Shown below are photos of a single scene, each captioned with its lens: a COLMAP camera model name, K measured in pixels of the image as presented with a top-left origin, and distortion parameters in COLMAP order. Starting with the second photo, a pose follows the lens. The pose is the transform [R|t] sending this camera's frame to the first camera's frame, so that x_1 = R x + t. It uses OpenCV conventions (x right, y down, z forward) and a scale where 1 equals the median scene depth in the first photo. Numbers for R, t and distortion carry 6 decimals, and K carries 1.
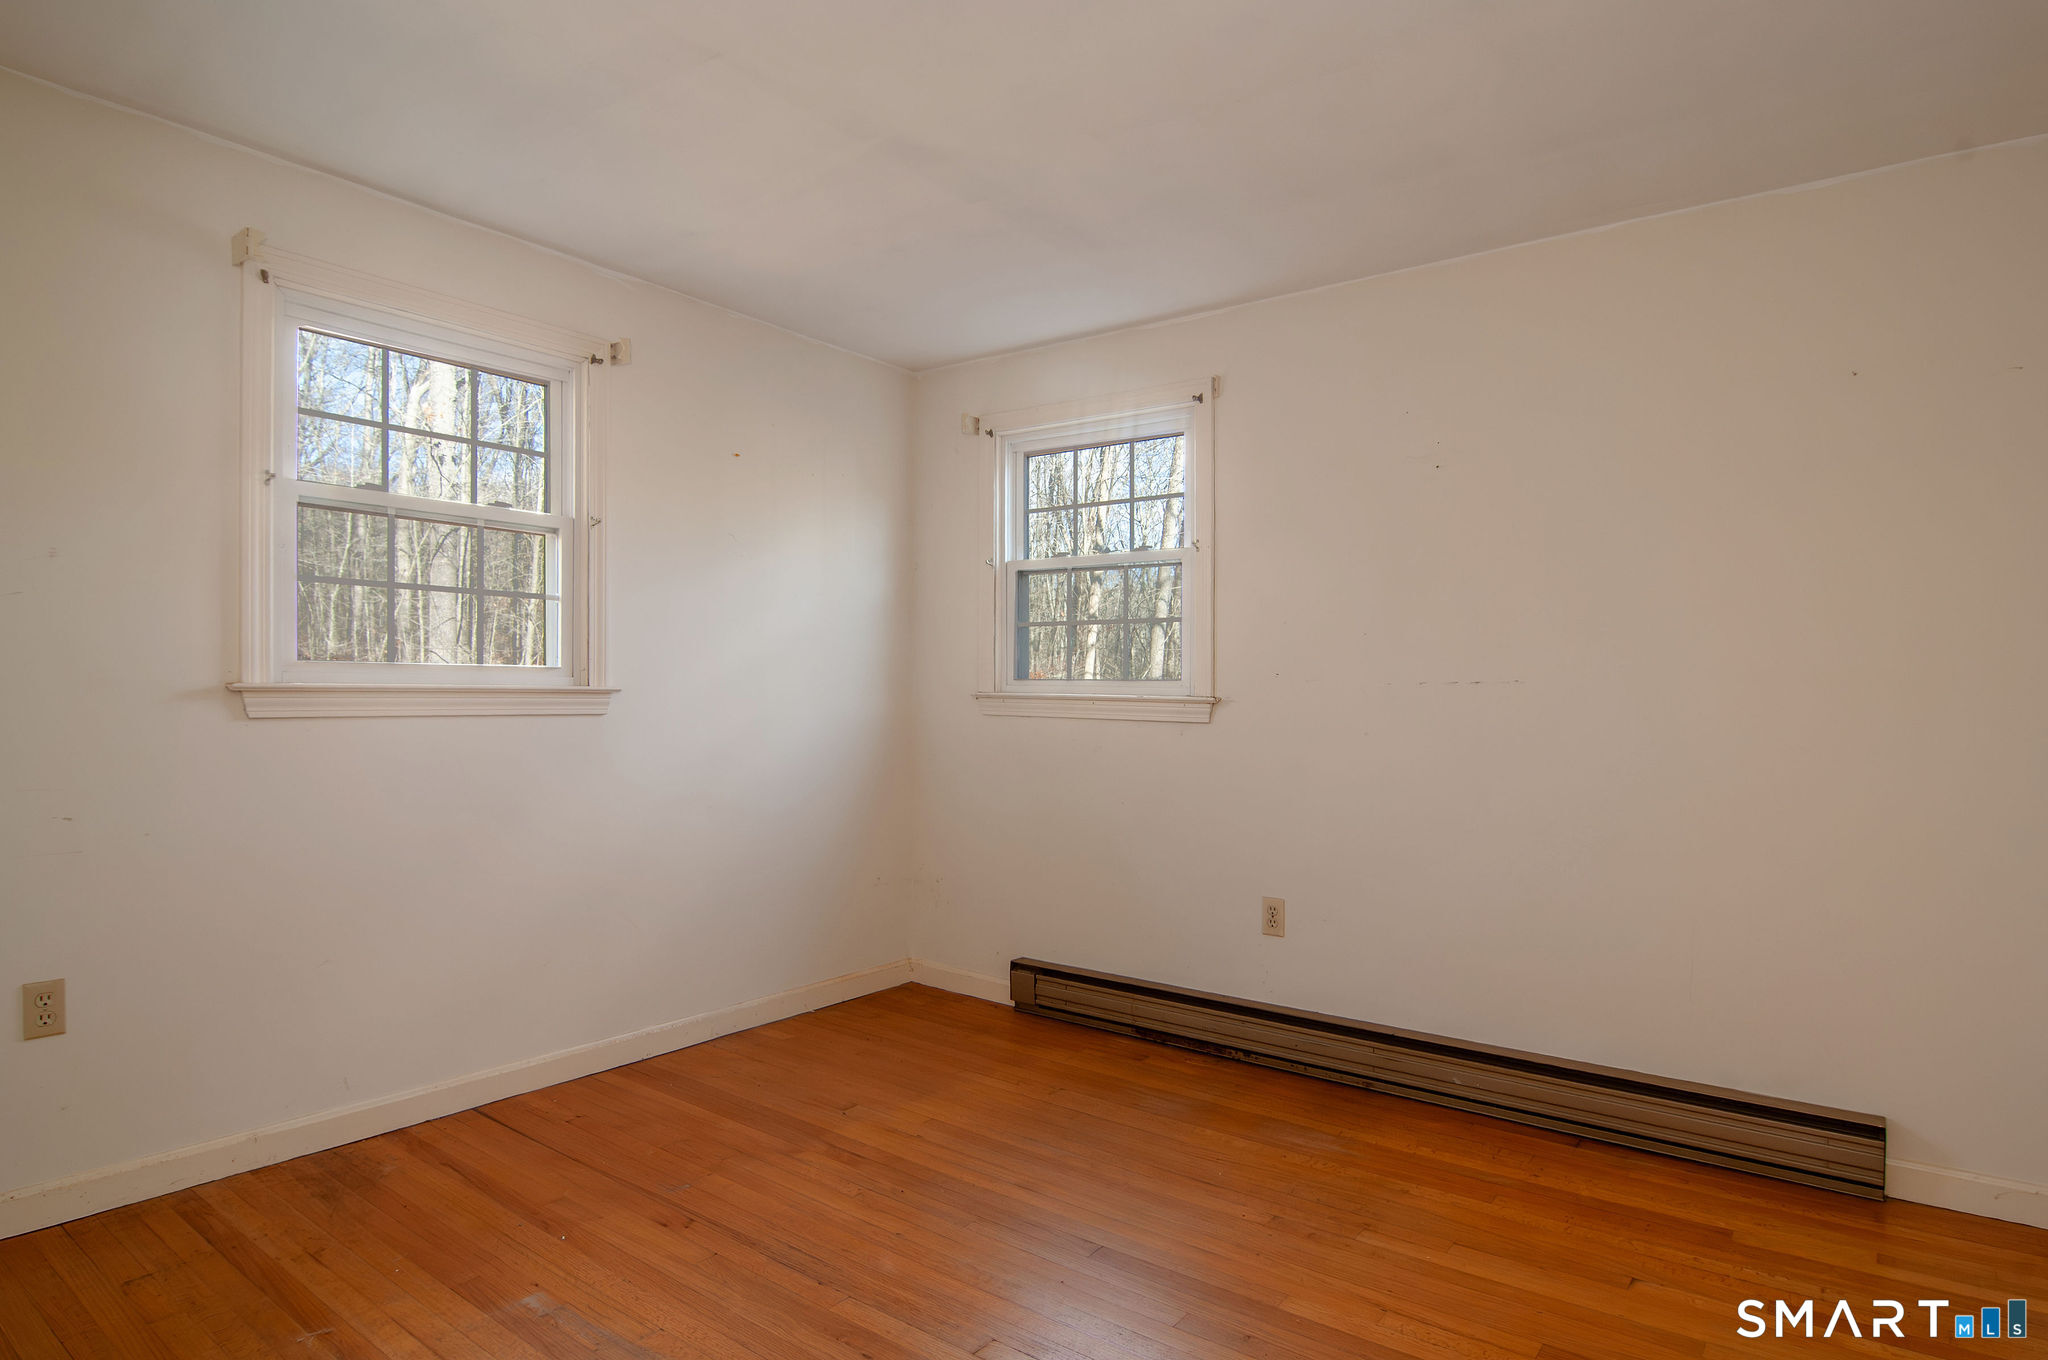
lens RADIAL K [[1125.0, 0, 1021.0], [0, 1125.0, 685.0], [0, 0, 1]] dist [-0.008284, -0.007932]
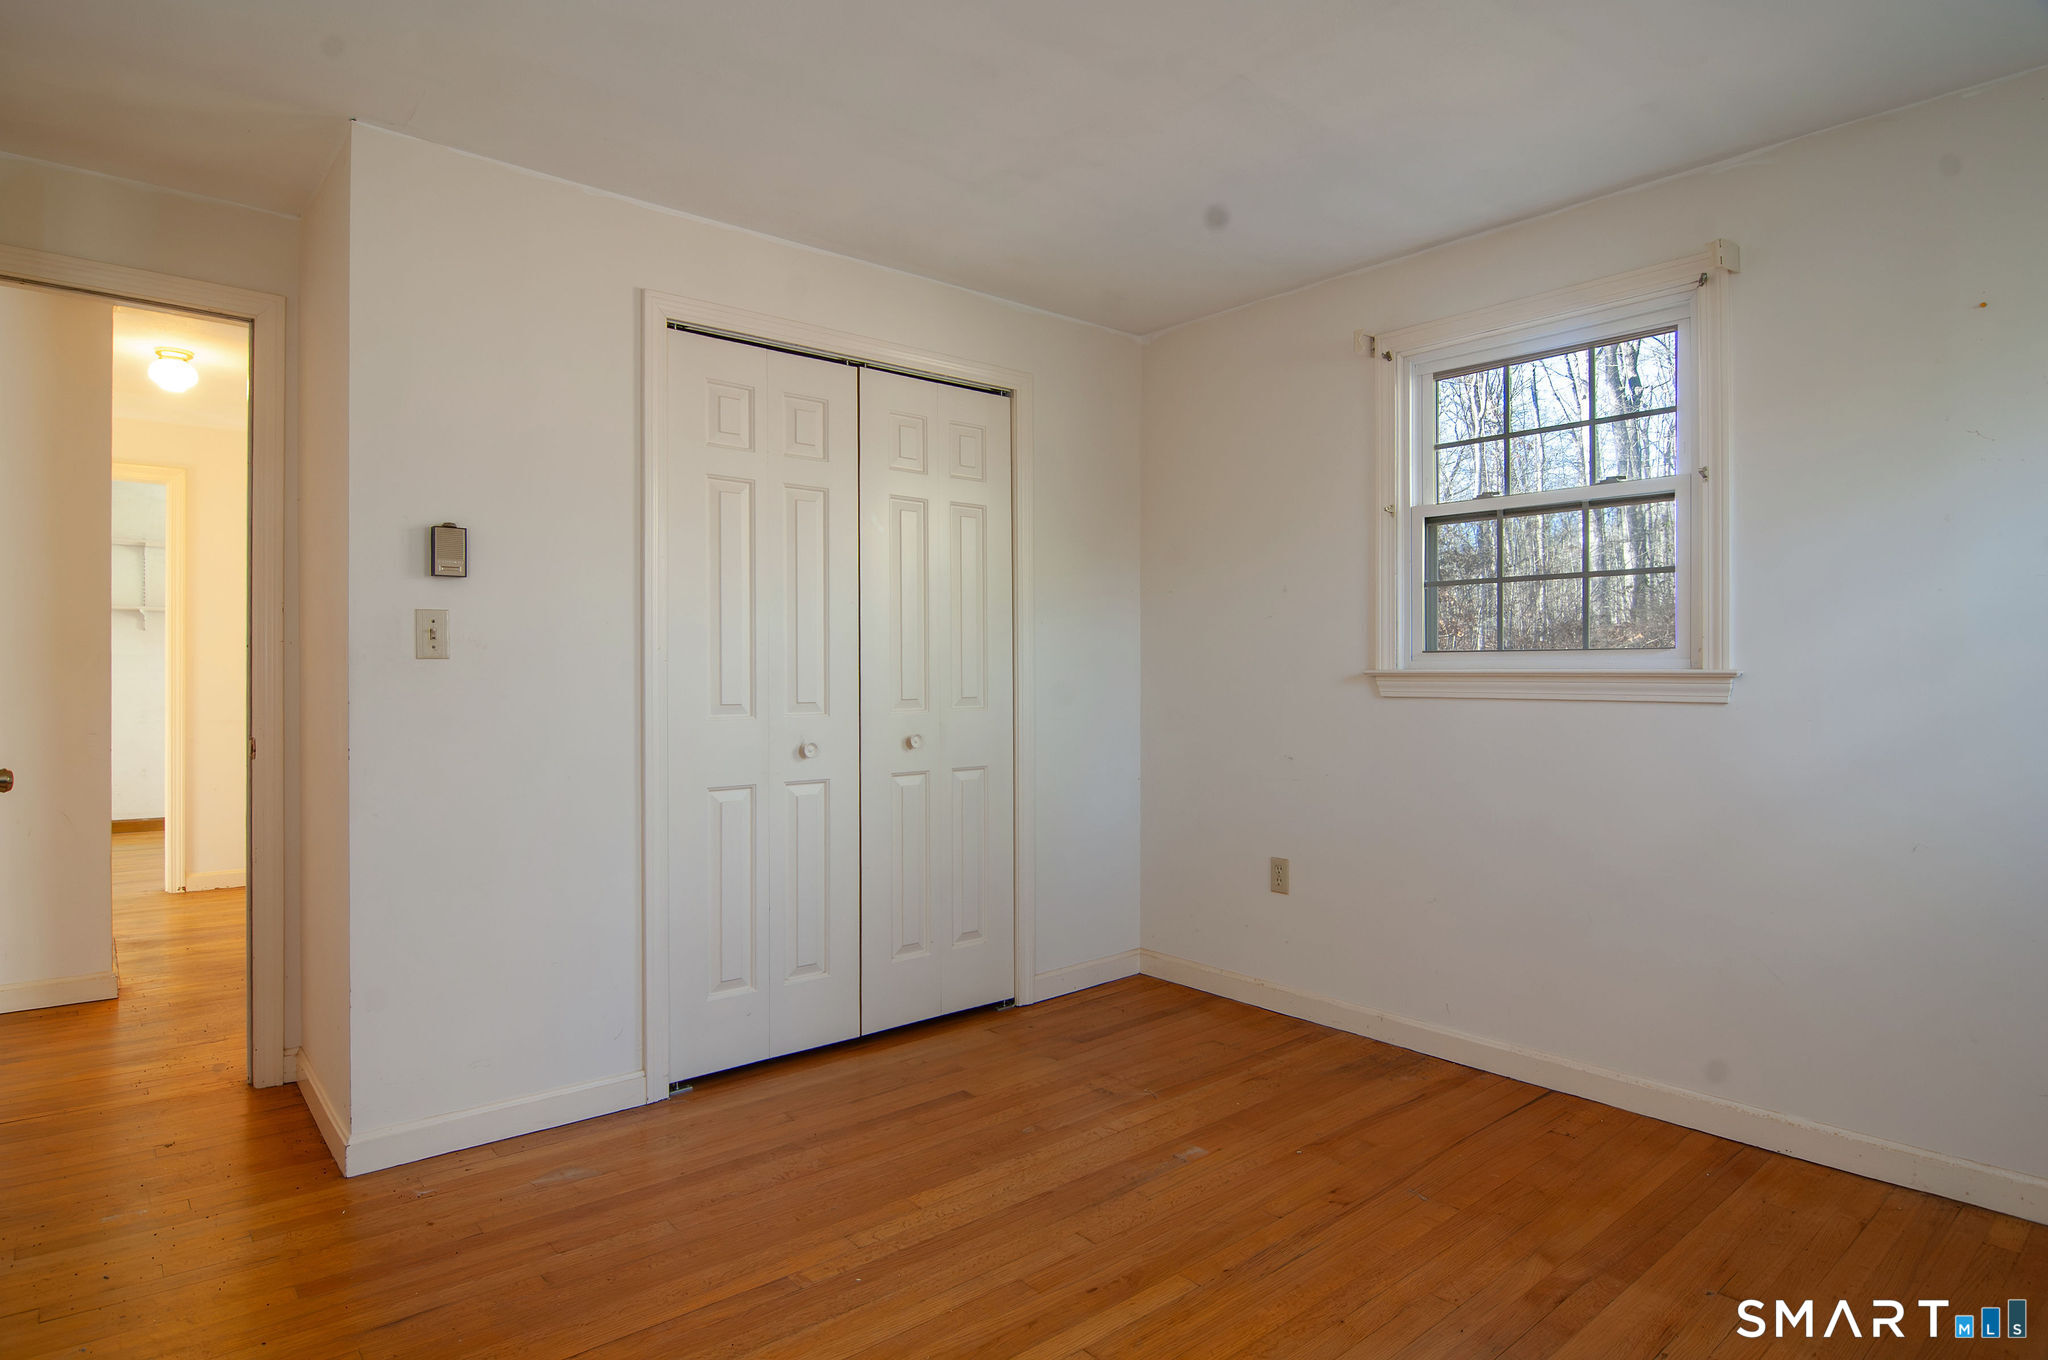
lens RADIAL K [[1125.0, 0, 1020.8], [0, 1125.0, 679.5], [0, 0, 1]] dist [-0.008284, -0.007932]
pose [[-0.215261, -0.003679, -0.976550, 0.670157], [0.002457, 0.999988, -0.004308, 0.013529], [0.976553, -0.003327, -0.215250, 0.842441]]
